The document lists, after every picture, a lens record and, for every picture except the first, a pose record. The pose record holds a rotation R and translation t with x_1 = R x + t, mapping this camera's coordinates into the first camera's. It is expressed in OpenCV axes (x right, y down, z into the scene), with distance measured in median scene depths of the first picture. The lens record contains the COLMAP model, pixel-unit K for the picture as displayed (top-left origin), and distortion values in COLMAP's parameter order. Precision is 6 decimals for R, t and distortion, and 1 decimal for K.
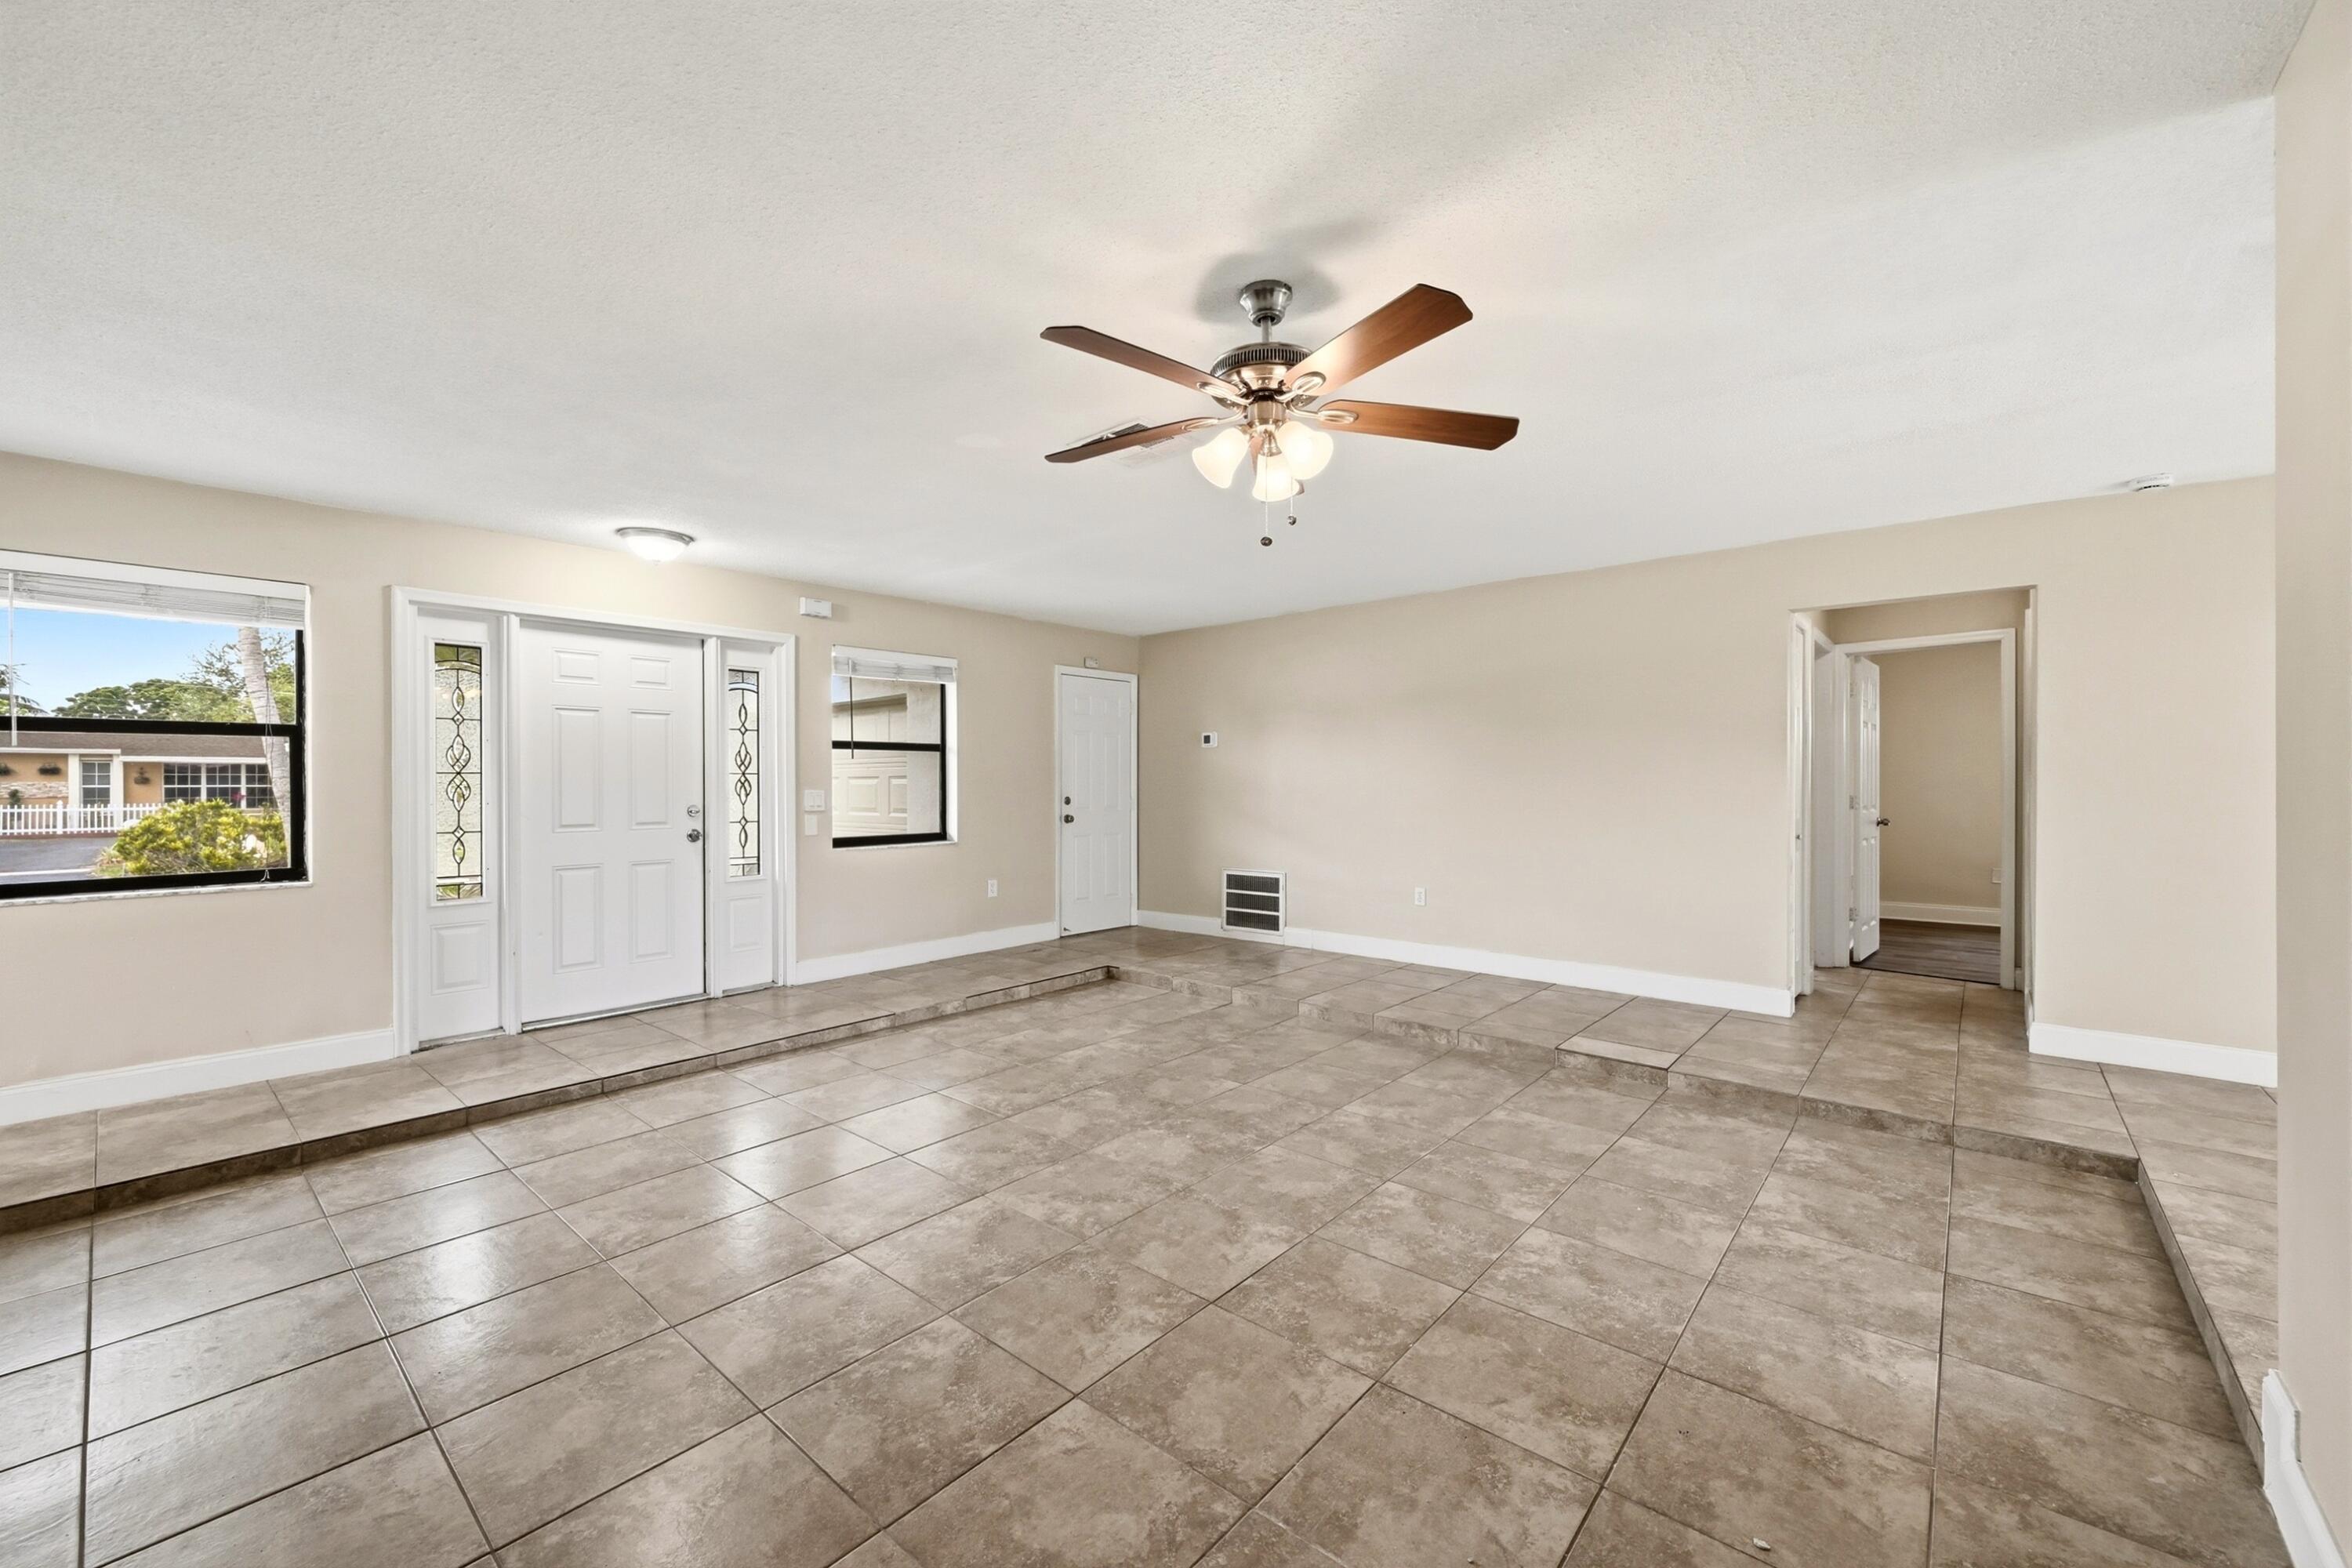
lens RADIAL K [[934.7, 0, 1169.7], [0, 934.7, 777.9], [0, 0, 1]] dist [-0.001990, 0.002034]
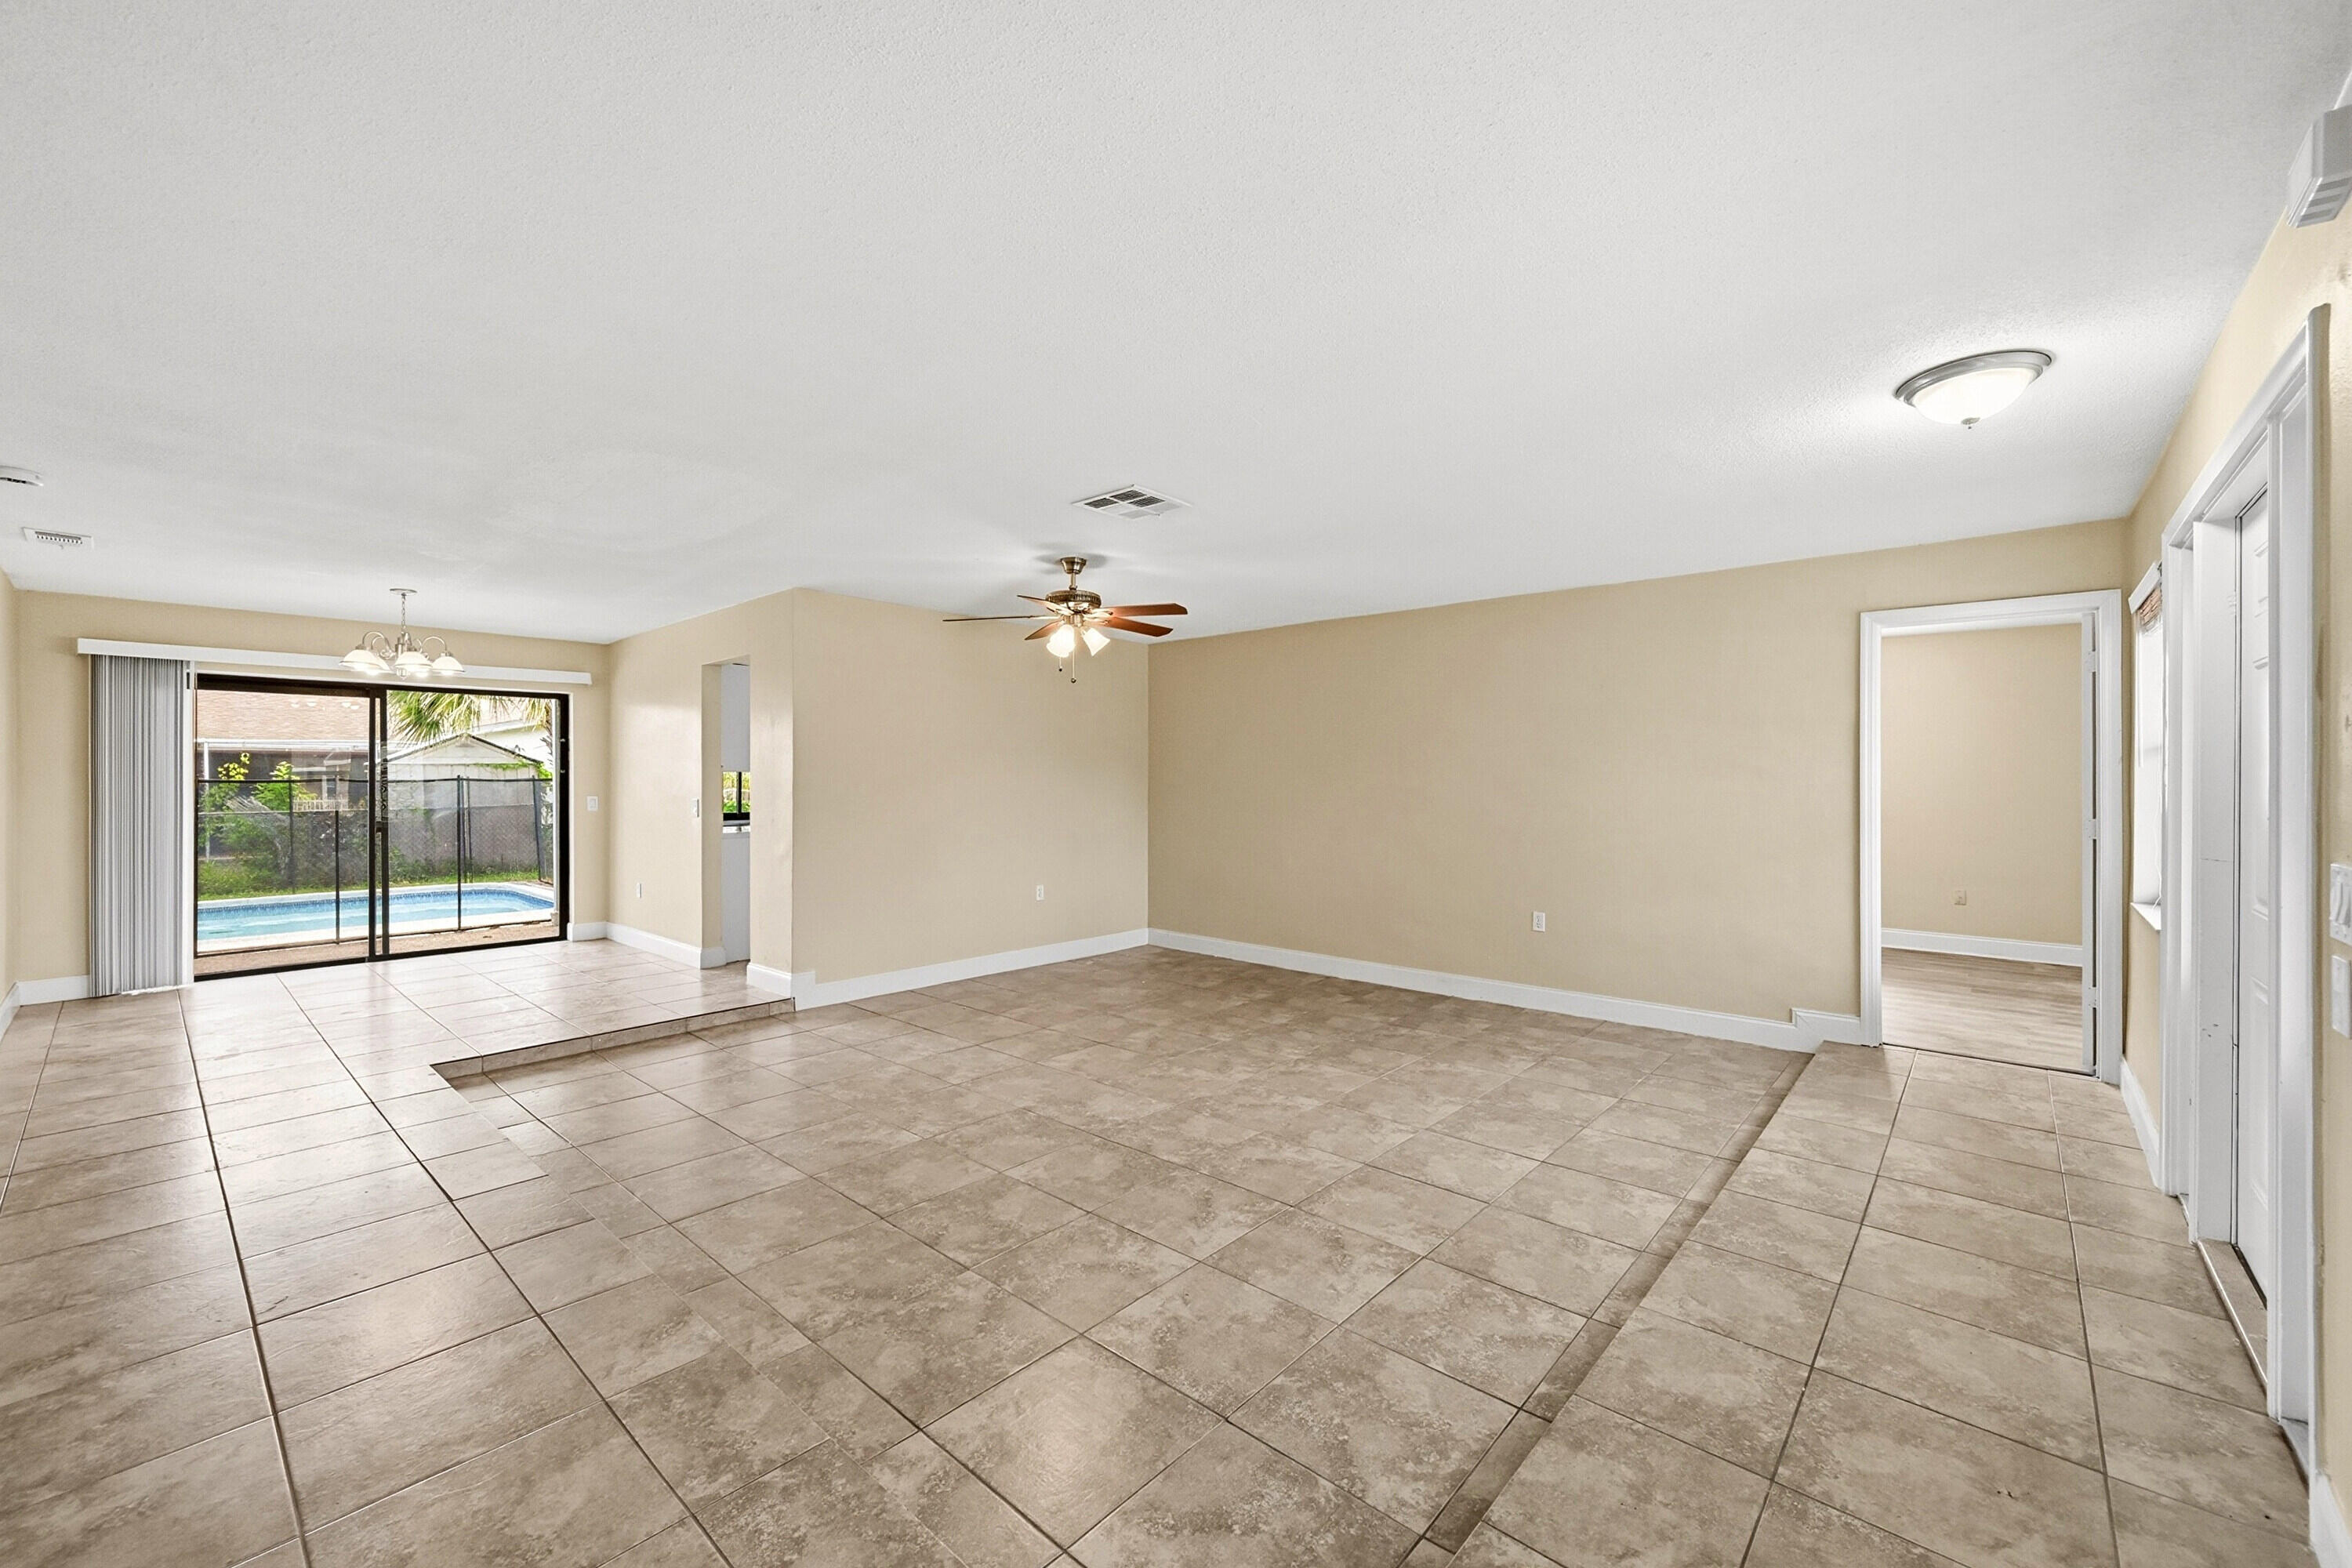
lens RADIAL K [[934.7, 0, 1172.7], [0, 934.7, 786.1], [0, 0, 1]] dist [-0.001990, 0.002034]
pose [[-0.999941, 0.002435, 0.010588, -0.088707], [0.002451, 0.999996, 0.001586, -0.013754], [-0.010584, 0.001612, -0.999943, 1.979721]]
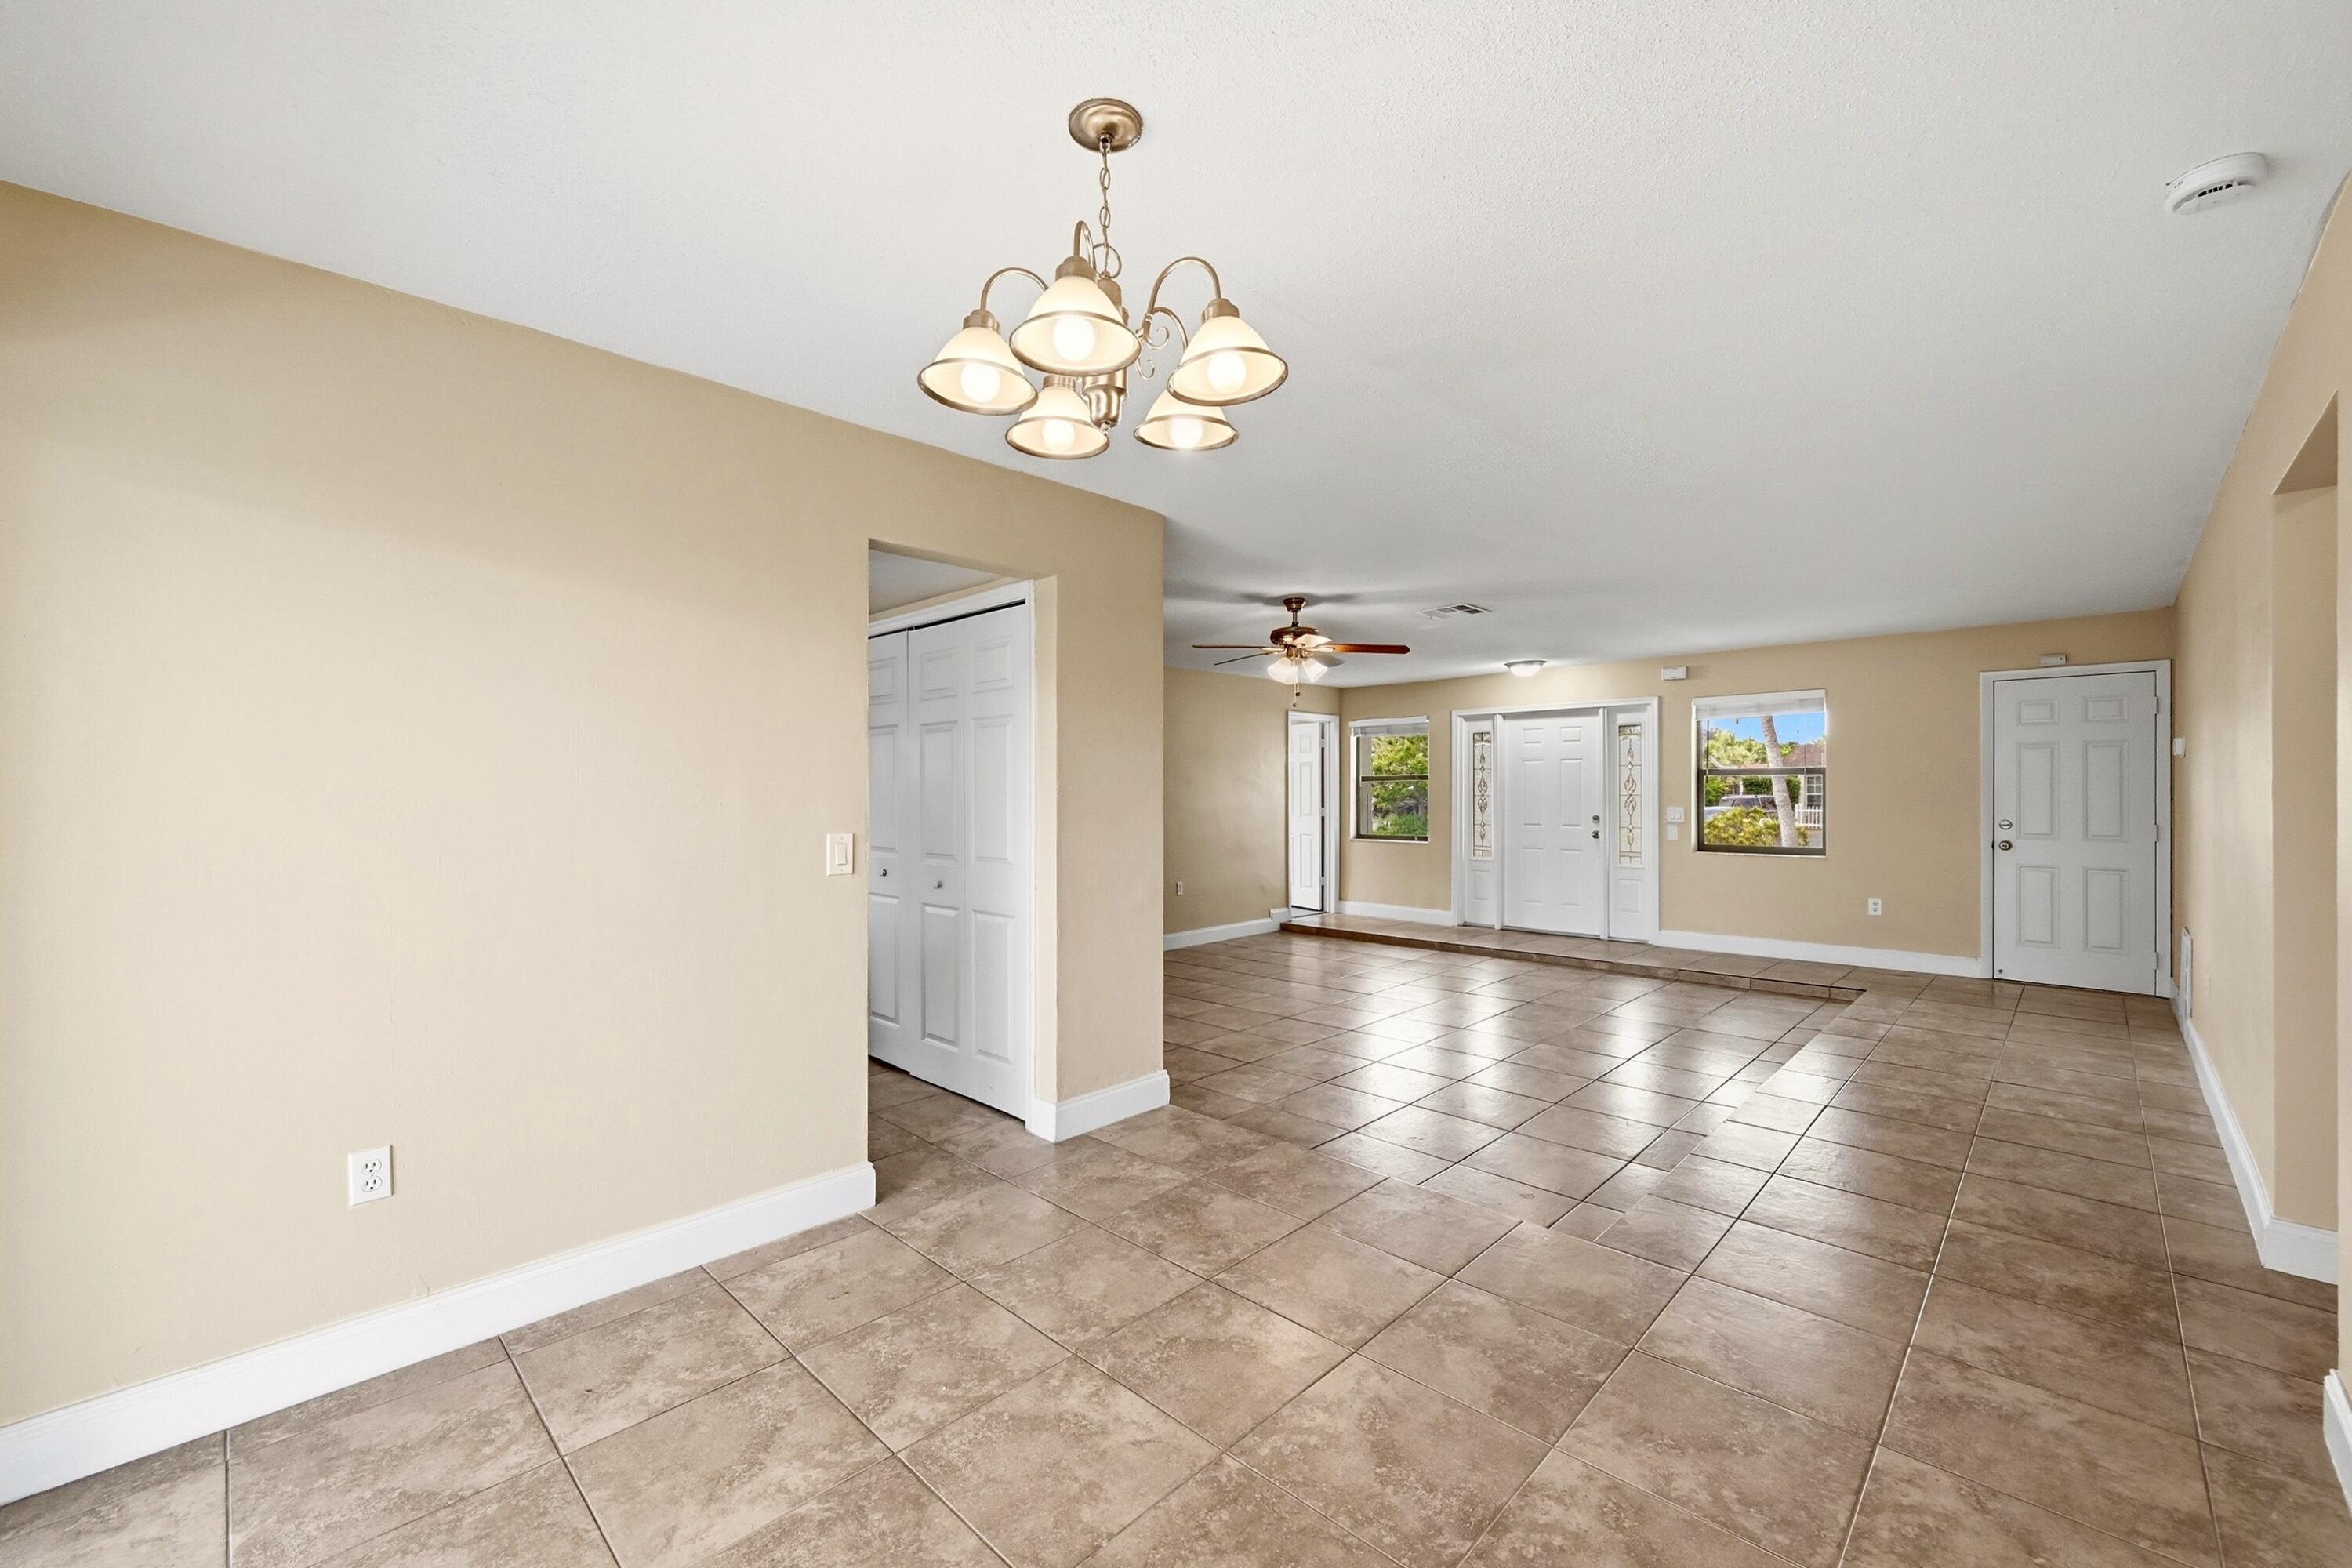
lens RADIAL K [[934.7, 0, 1159.4], [0, 934.7, 792.1], [0, 0, 1]] dist [-0.001990, 0.002034]
pose [[-0.064604, 0.001683, -0.997910, 1.614406], [0.006026, 0.999981, 0.001296, -0.024277], [0.997893, -0.005930, -0.064613, 0.529153]]
